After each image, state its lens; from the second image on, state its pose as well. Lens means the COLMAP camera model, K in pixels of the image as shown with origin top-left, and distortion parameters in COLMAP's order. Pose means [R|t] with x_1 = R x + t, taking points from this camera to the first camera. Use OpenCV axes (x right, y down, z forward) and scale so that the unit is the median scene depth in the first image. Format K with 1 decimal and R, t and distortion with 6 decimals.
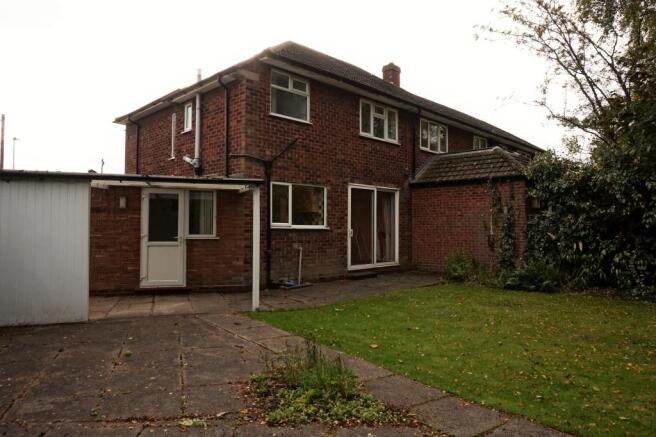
lens RADIAL K [[447.9, 0, 325.9], [0, 447.9, 220.7], [0, 0, 1]] dist [-0.053057, 0.042817]
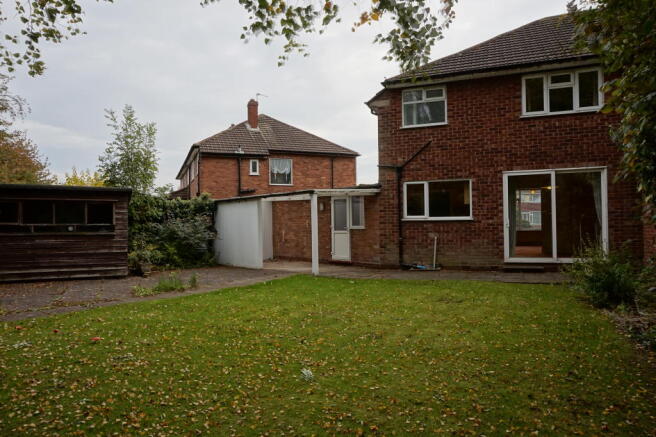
lens RADIAL K [[447.9, 0, 325.9], [0, 447.9, 220.7], [0, 0, 1]] dist [-0.053057, 0.042817]
pose [[0.376379, -0.020246, -0.926244, 0.856748], [0.029071, 0.999527, -0.010035, 0.021884], [0.926009, -0.023150, 0.376790, 0.306844]]
